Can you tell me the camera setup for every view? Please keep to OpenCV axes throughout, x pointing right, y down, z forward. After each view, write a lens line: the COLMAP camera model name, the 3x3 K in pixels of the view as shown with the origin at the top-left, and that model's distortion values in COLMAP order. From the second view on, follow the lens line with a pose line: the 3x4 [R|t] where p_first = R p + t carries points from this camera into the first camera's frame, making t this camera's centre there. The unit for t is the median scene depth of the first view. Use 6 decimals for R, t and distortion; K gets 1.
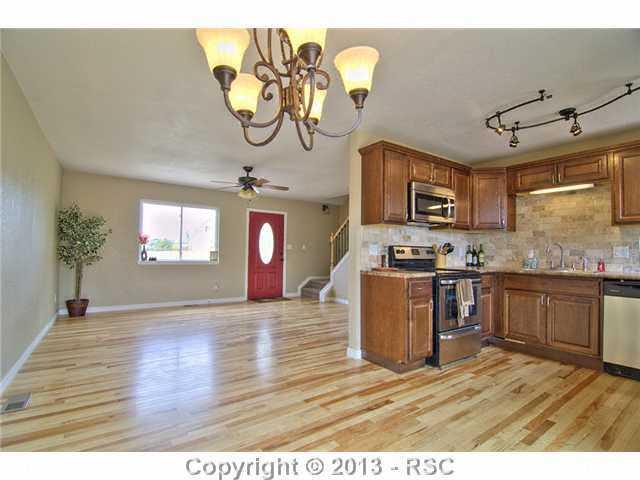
lens RADIAL K [[305.3, 0, 320.3], [0, 305.3, 244.6], [0, 0, 1]] dist [-0.000972, -0.014397]
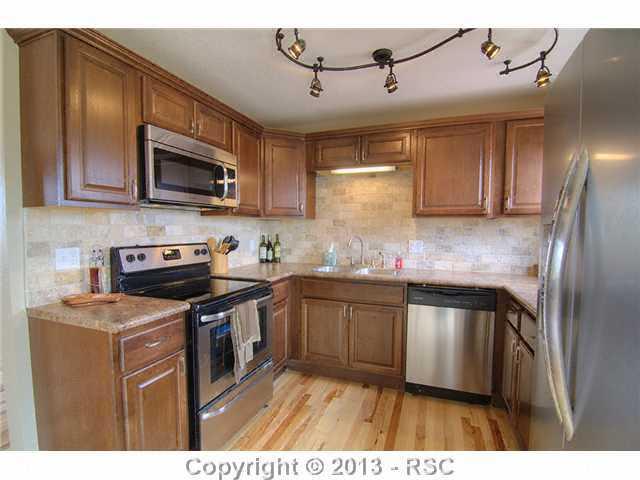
lens RADIAL K [[305.3, 0, 320.3], [0, 305.3, 244.6], [0, 0, 1]] dist [-0.000972, -0.014397]
pose [[0.827237, -0.035691, 0.560718, 0.232135], [-0.008804, 0.997034, 0.076452, -0.044718], [-0.561784, -0.068181, 0.824470, 0.378010]]
